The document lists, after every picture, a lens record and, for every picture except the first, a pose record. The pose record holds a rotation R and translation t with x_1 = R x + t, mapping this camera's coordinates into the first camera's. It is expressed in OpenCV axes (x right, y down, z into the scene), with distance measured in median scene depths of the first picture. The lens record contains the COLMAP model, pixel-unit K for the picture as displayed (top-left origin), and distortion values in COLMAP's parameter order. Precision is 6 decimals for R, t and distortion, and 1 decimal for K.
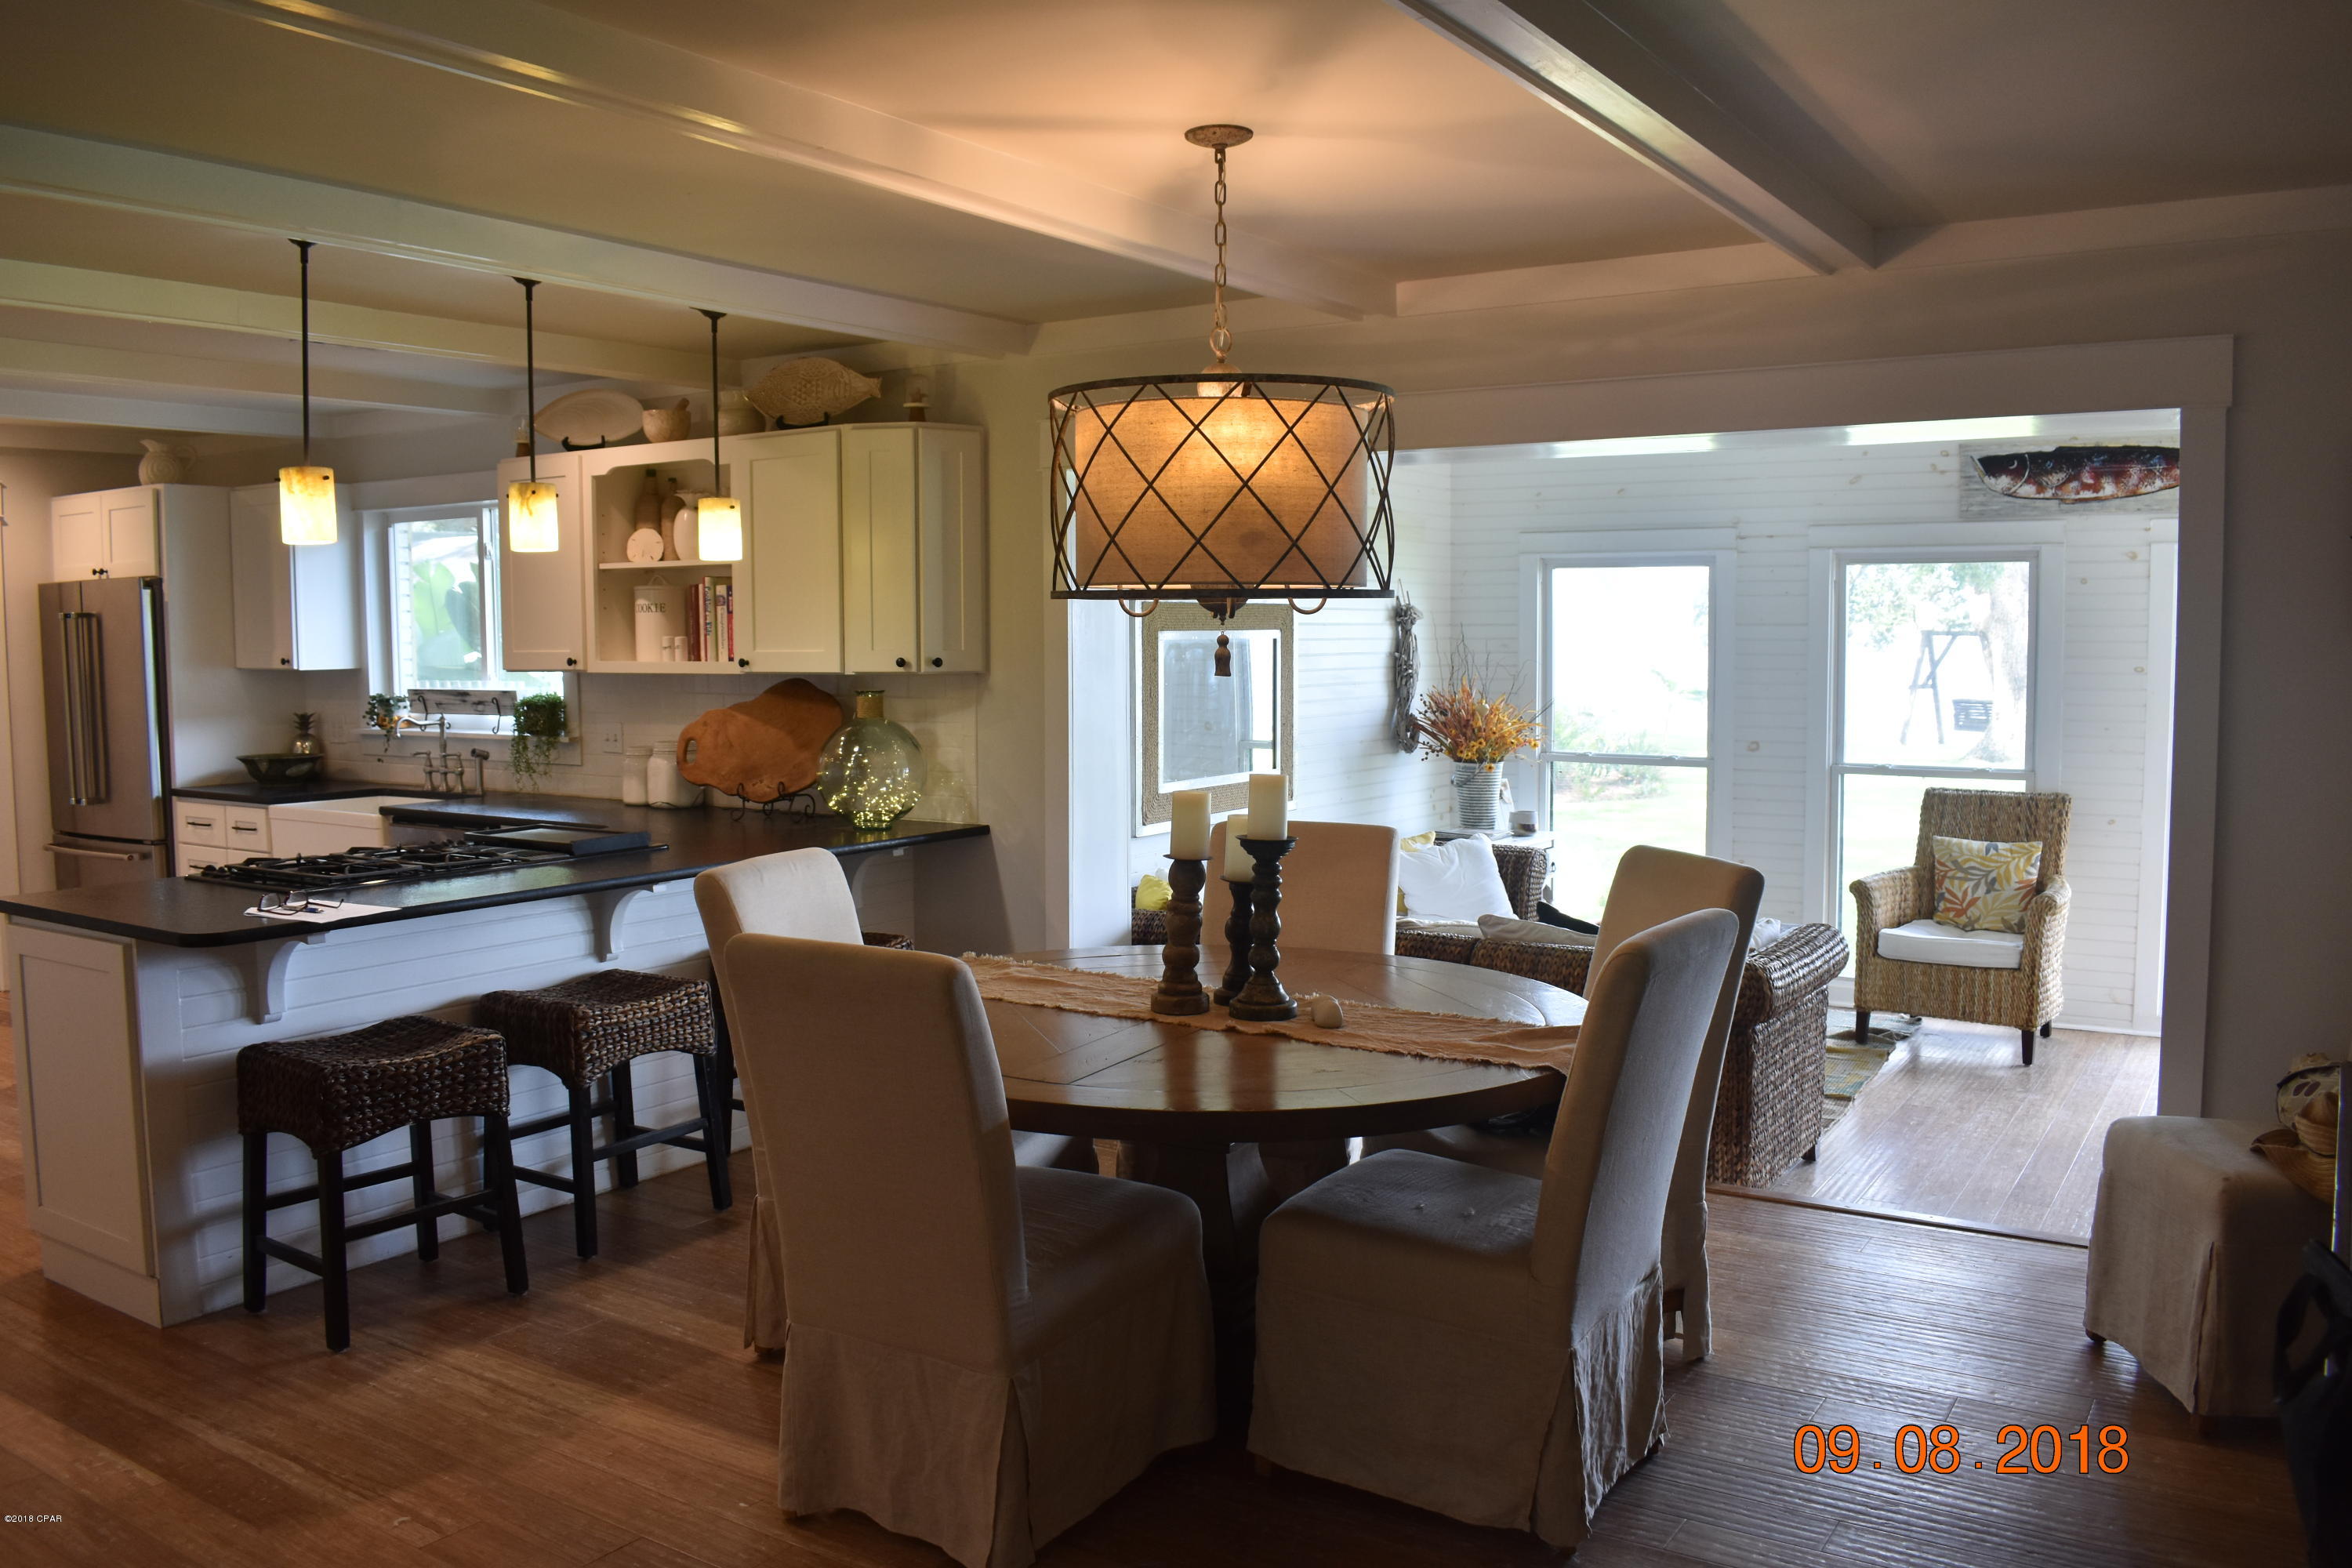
lens RADIAL K [[1831.8, 0, 1176.0], [0, 1831.8, 784.0], [0, 0, 1]] dist [-0.092218, 0.010281]
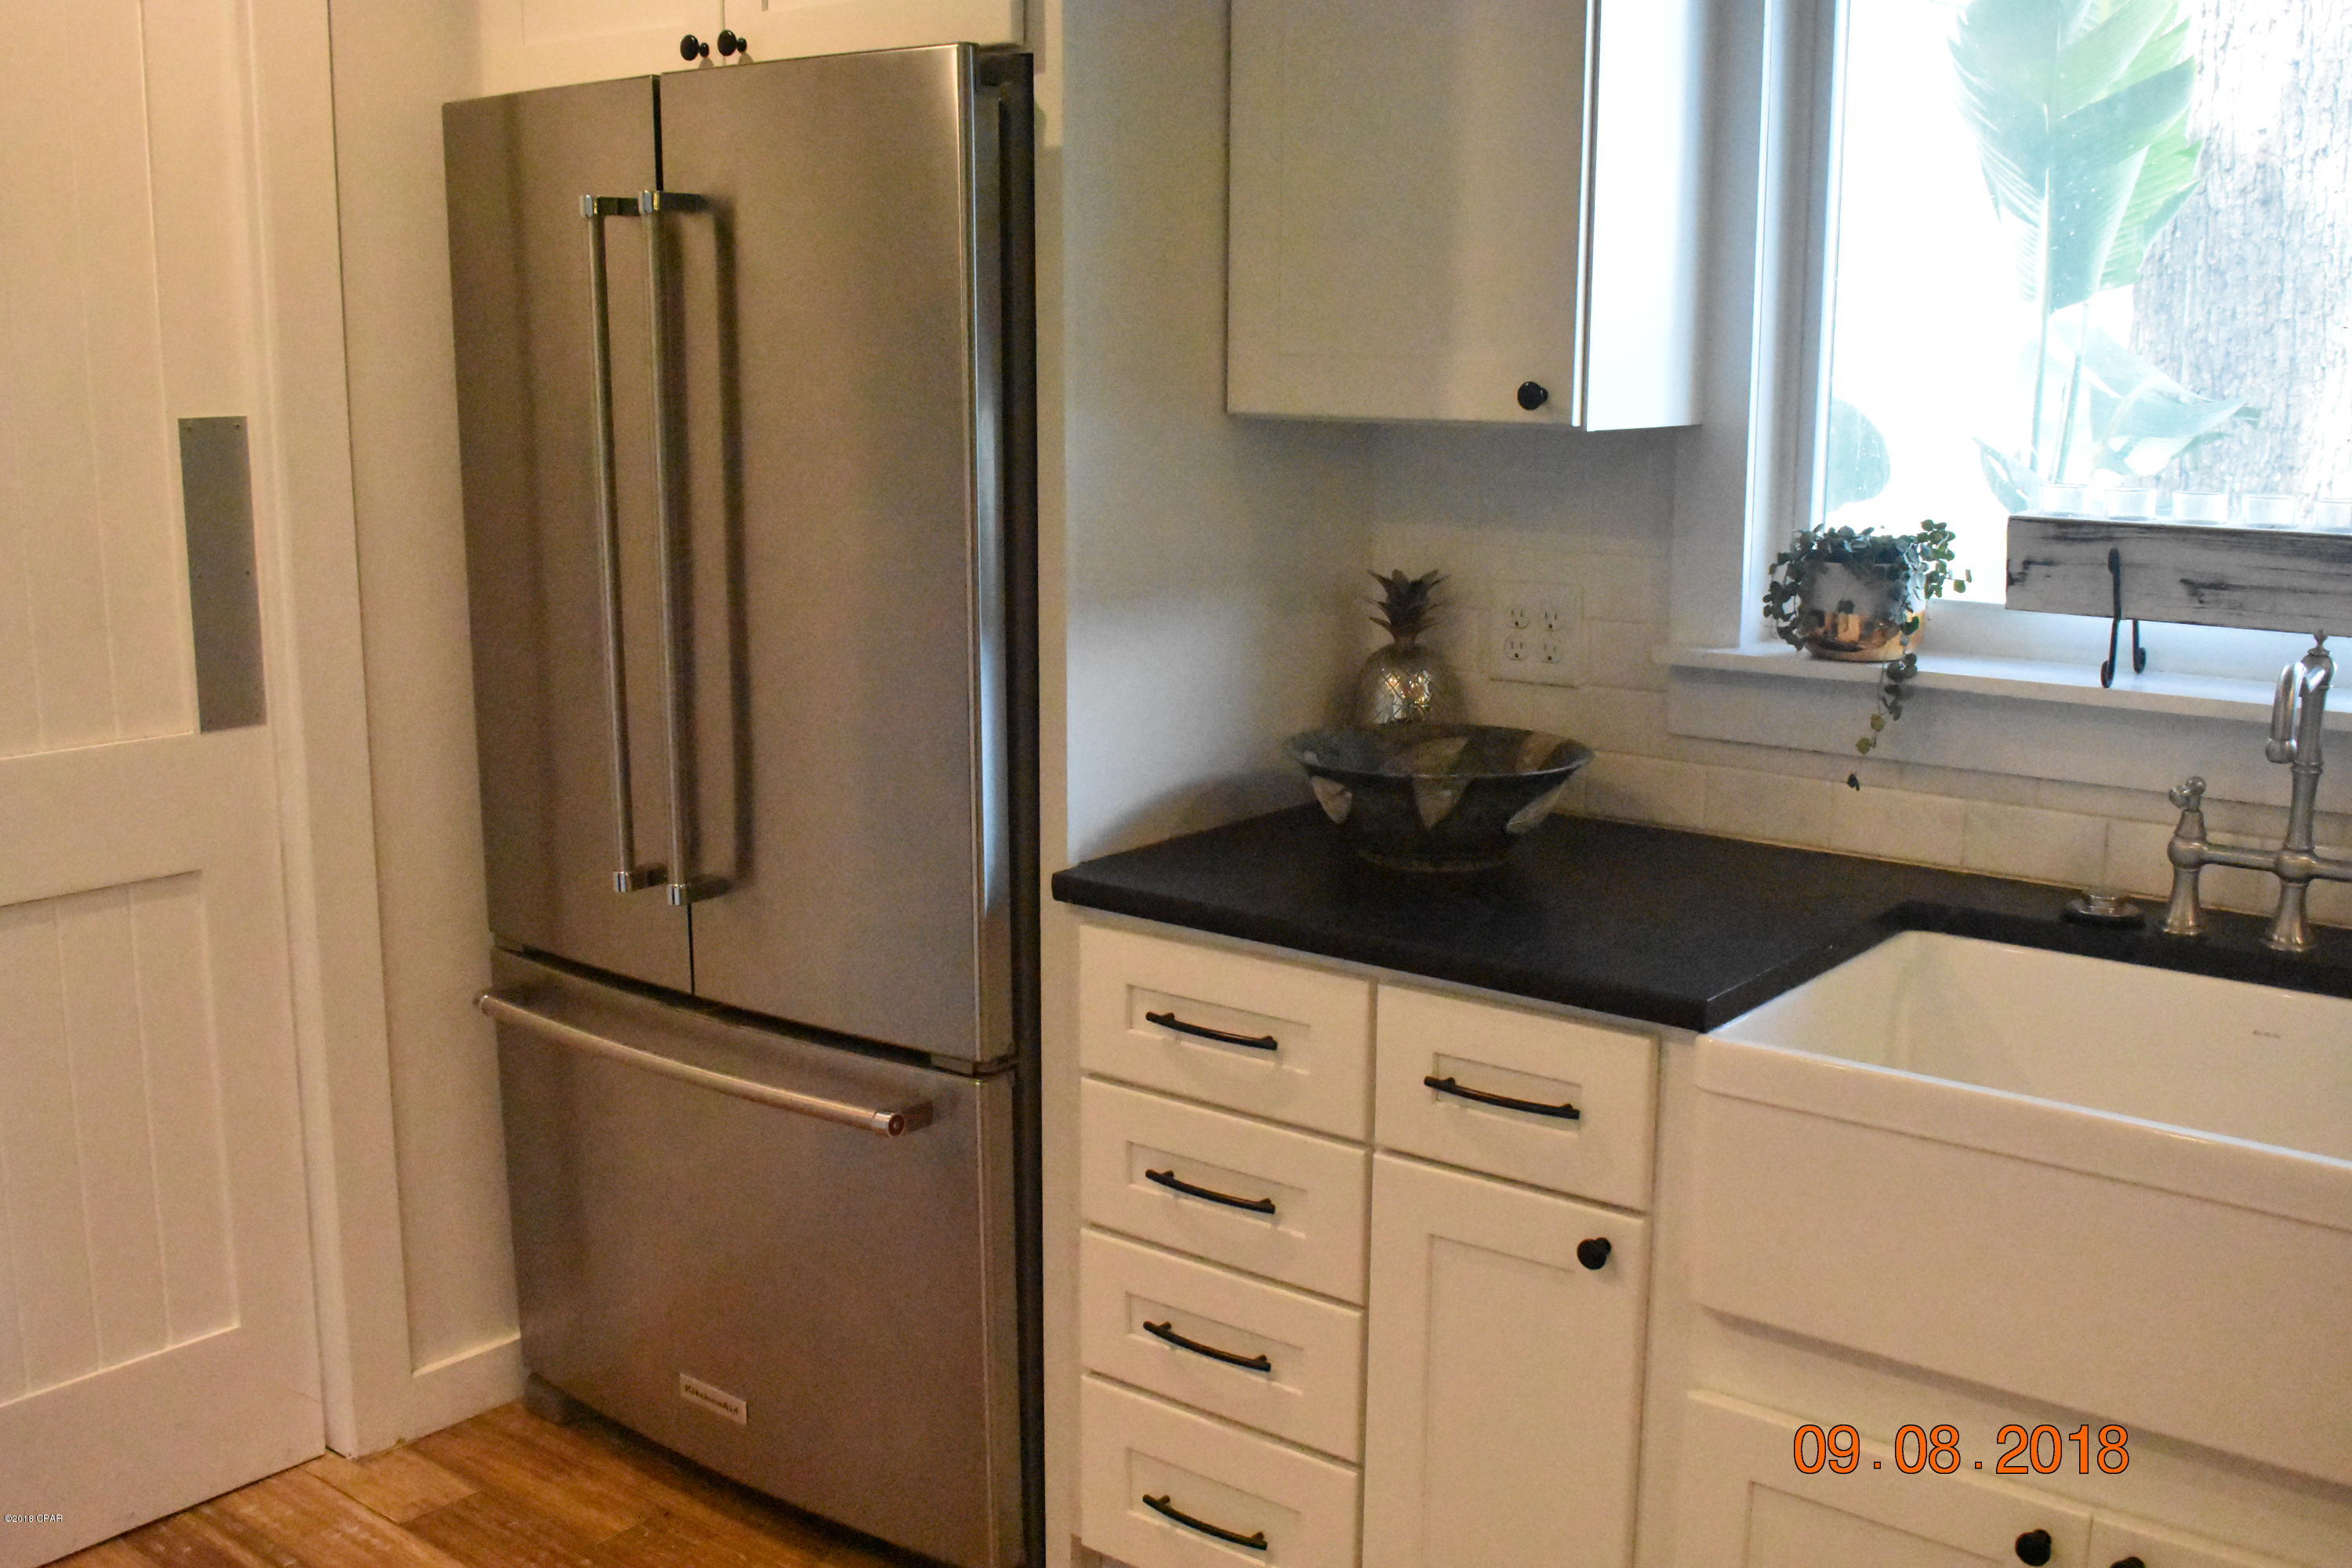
lens RADIAL K [[2281.1, 0, 1176.0], [0, 2281.1, 784.0], [0, 0, 1]] dist [-0.075490, 0.000707]
pose [[0.996480, 0.027089, -0.079339, -0.572167], [-0.018292, 0.993811, 0.109570, -0.052595], [0.081816, -0.107733, 0.990808, 0.733619]]
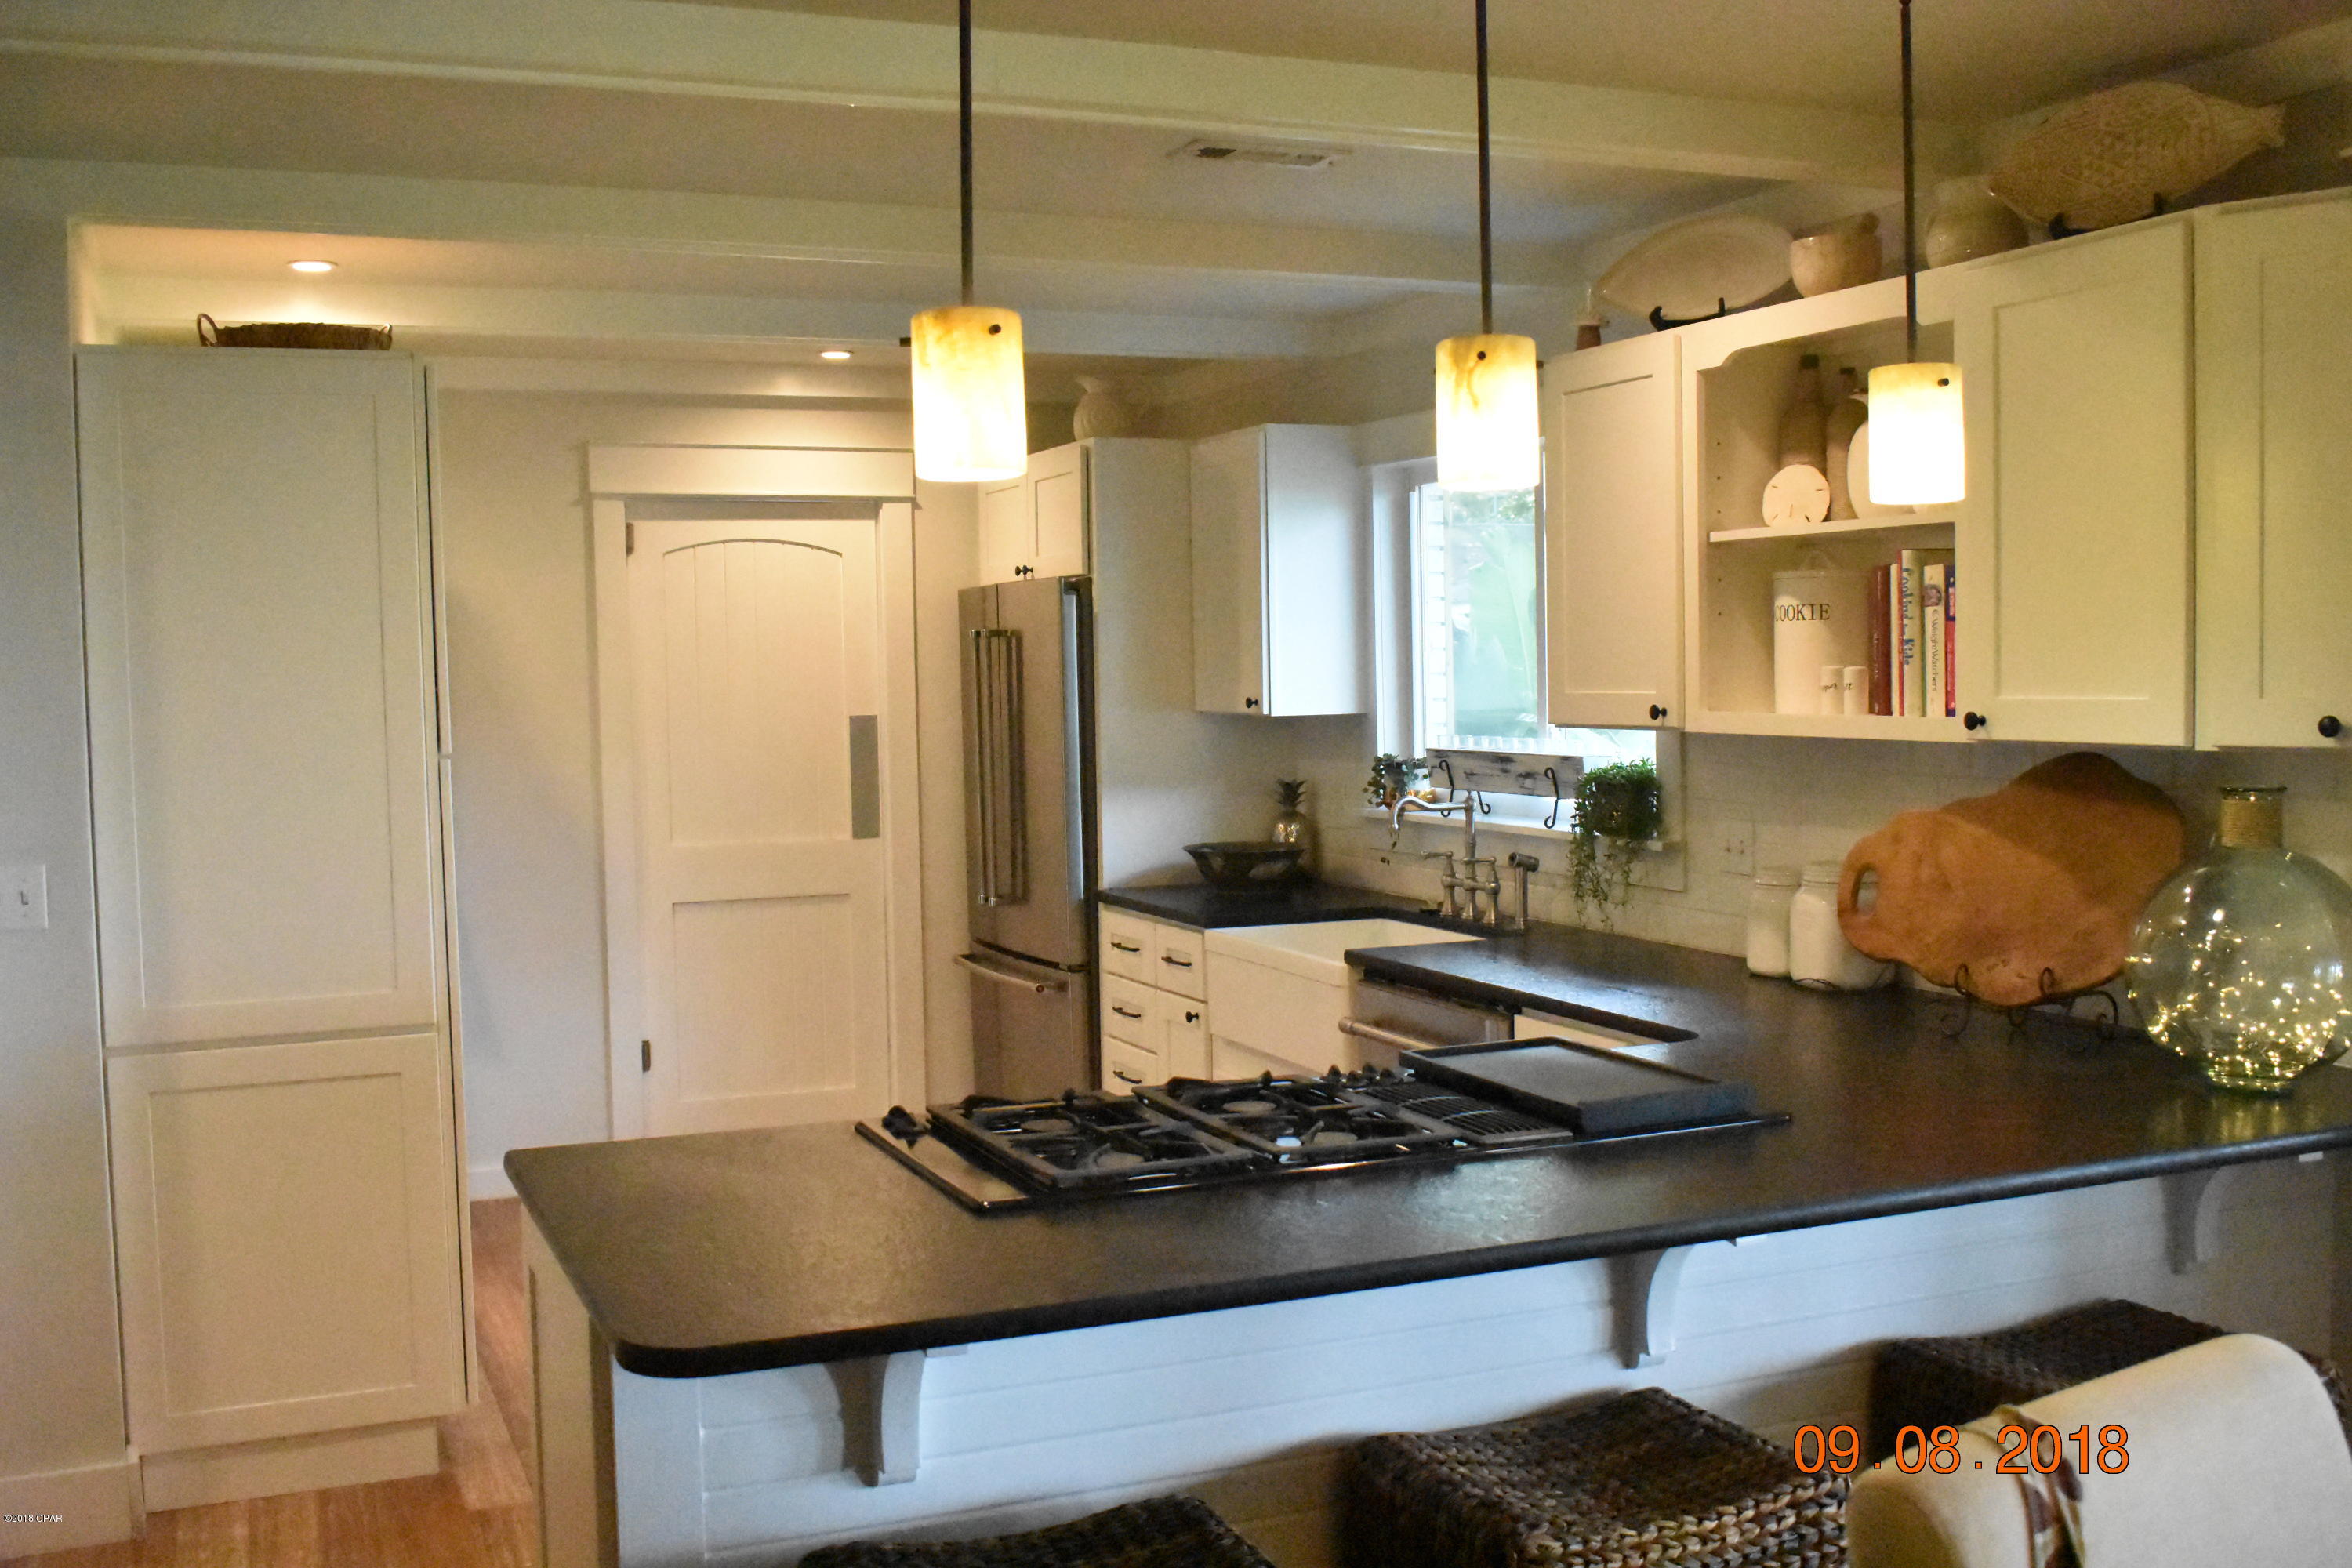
lens RADIAL K [[2281.1, 0, 1176.0], [0, 2281.1, 784.0], [0, 0, 1]] dist [-0.075490, 0.000707]
pose [[0.832517, 0.020993, -0.553602, -0.069214], [-0.033732, 0.999349, -0.012832, -0.030107], [0.552972, 0.029357, 0.832682, 0.327451]]
